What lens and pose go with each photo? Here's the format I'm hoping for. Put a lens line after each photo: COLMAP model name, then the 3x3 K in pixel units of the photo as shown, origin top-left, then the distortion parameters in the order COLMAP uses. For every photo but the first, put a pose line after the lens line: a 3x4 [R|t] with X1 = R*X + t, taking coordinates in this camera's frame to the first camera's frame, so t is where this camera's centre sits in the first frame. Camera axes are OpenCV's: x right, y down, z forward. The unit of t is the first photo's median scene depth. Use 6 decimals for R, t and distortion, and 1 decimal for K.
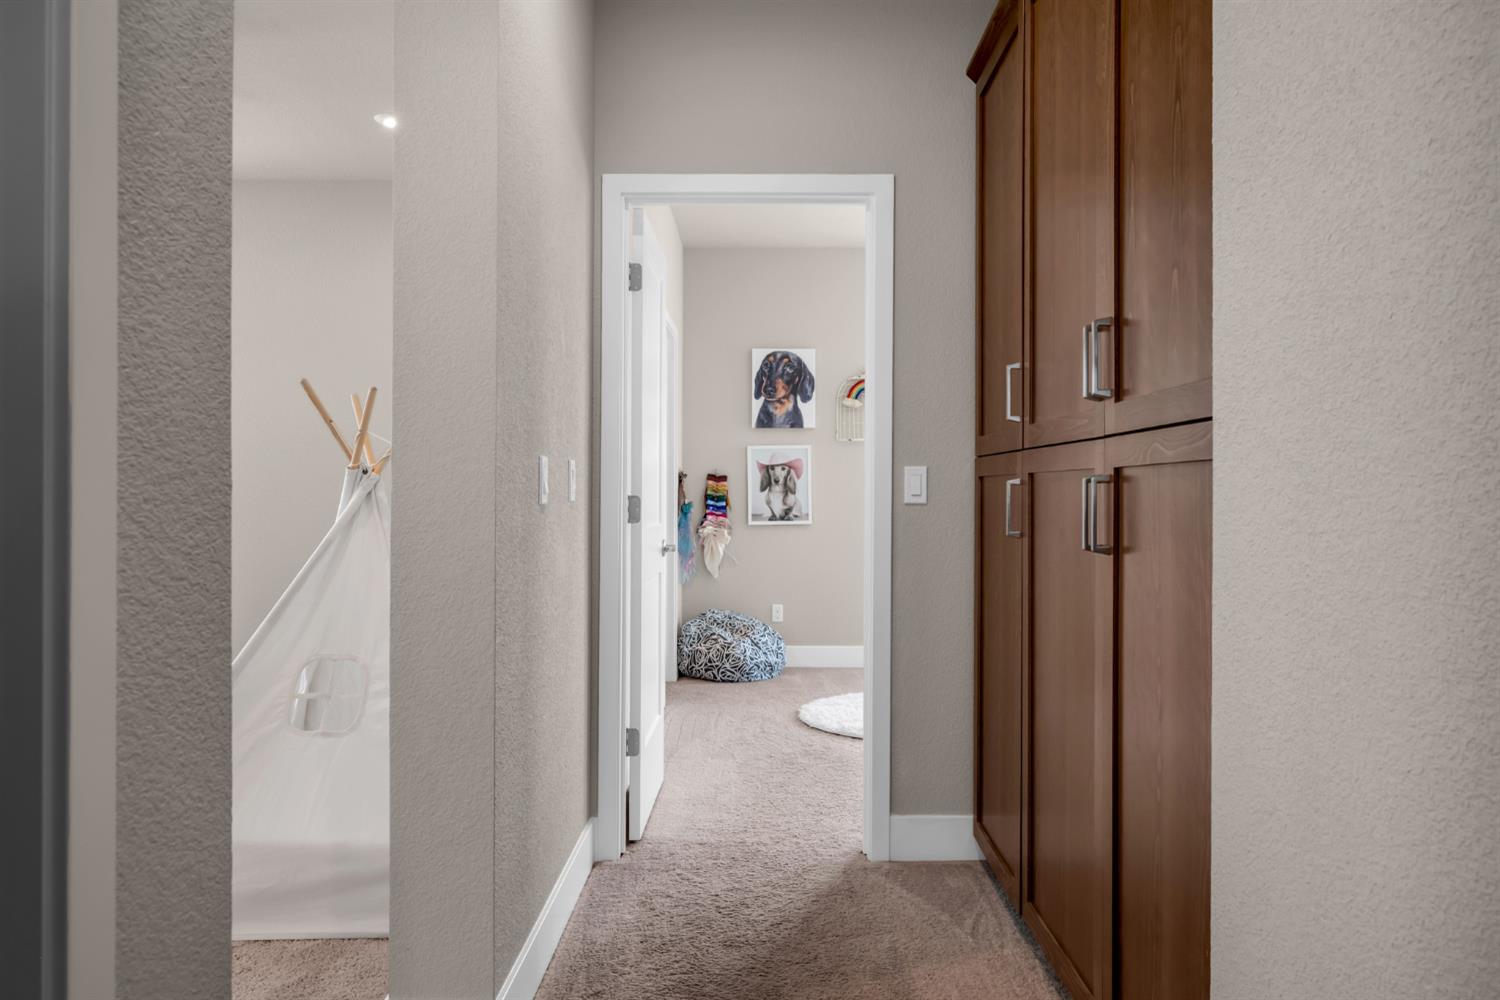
lens RADIAL K [[1163.2, 0, 754.0], [0, 1163.2, 496.2], [0, 0, 1]] dist [0.005278, 0.000121]
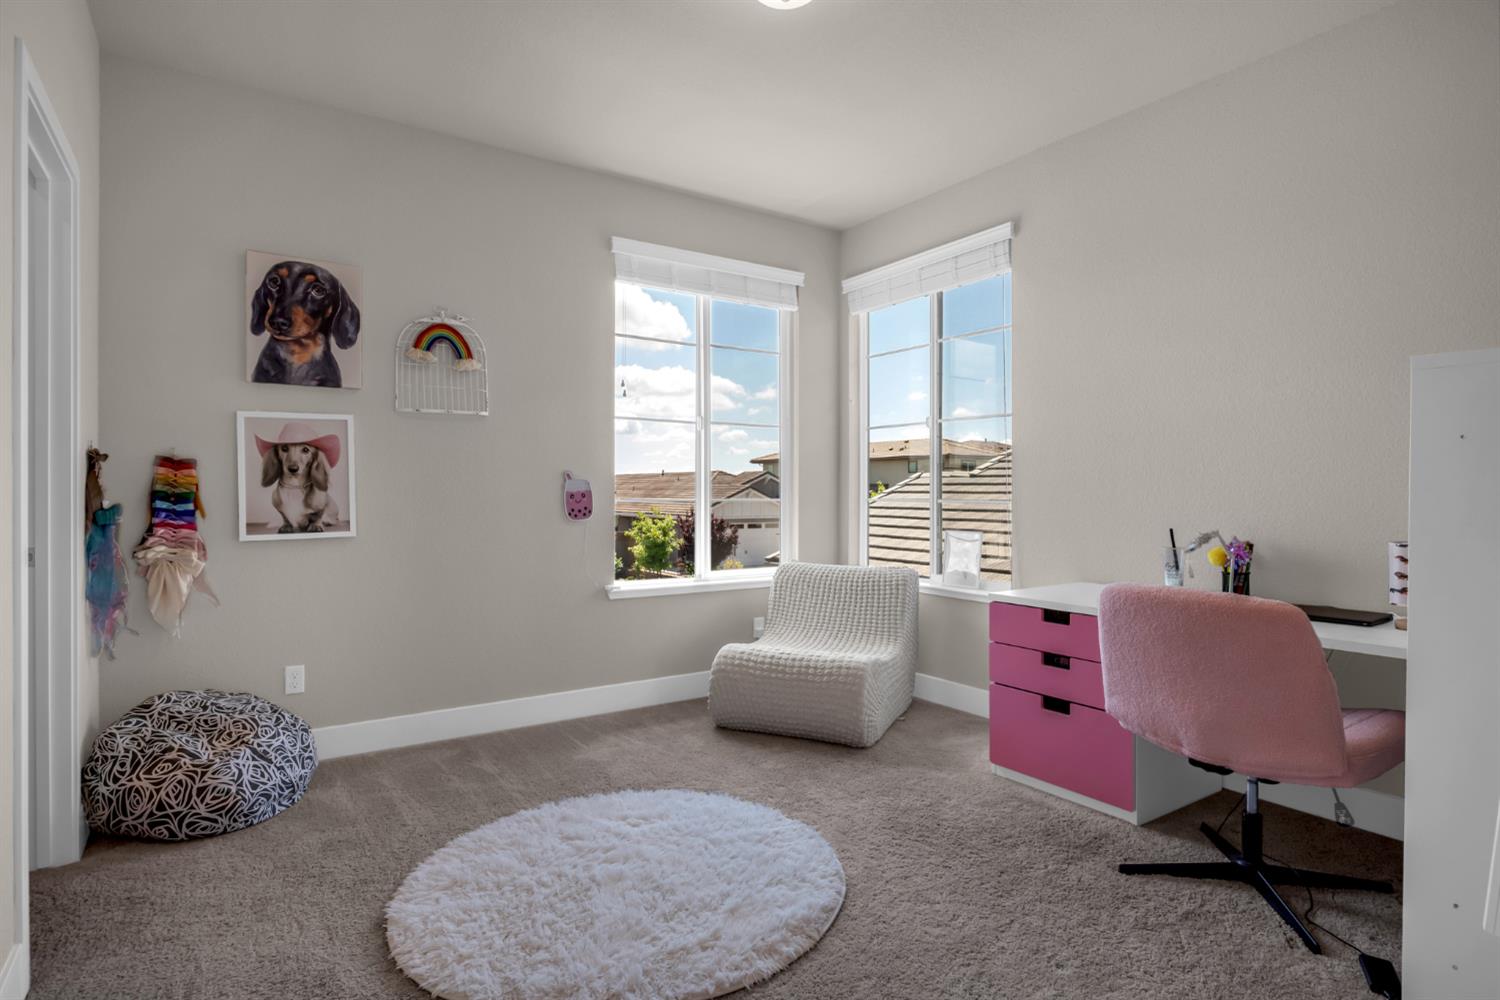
lens RADIAL K [[765.5, 0, 739.1], [0, 765.5, 493.3], [0, 0, 1]] dist [-0.005793, -0.001616]
pose [[0.822222, -0.002582, 0.569161, -0.017170], [0.004036, 0.999991, -0.001293, 0.001228], [-0.569153, 0.003361, 0.822225, 0.527450]]
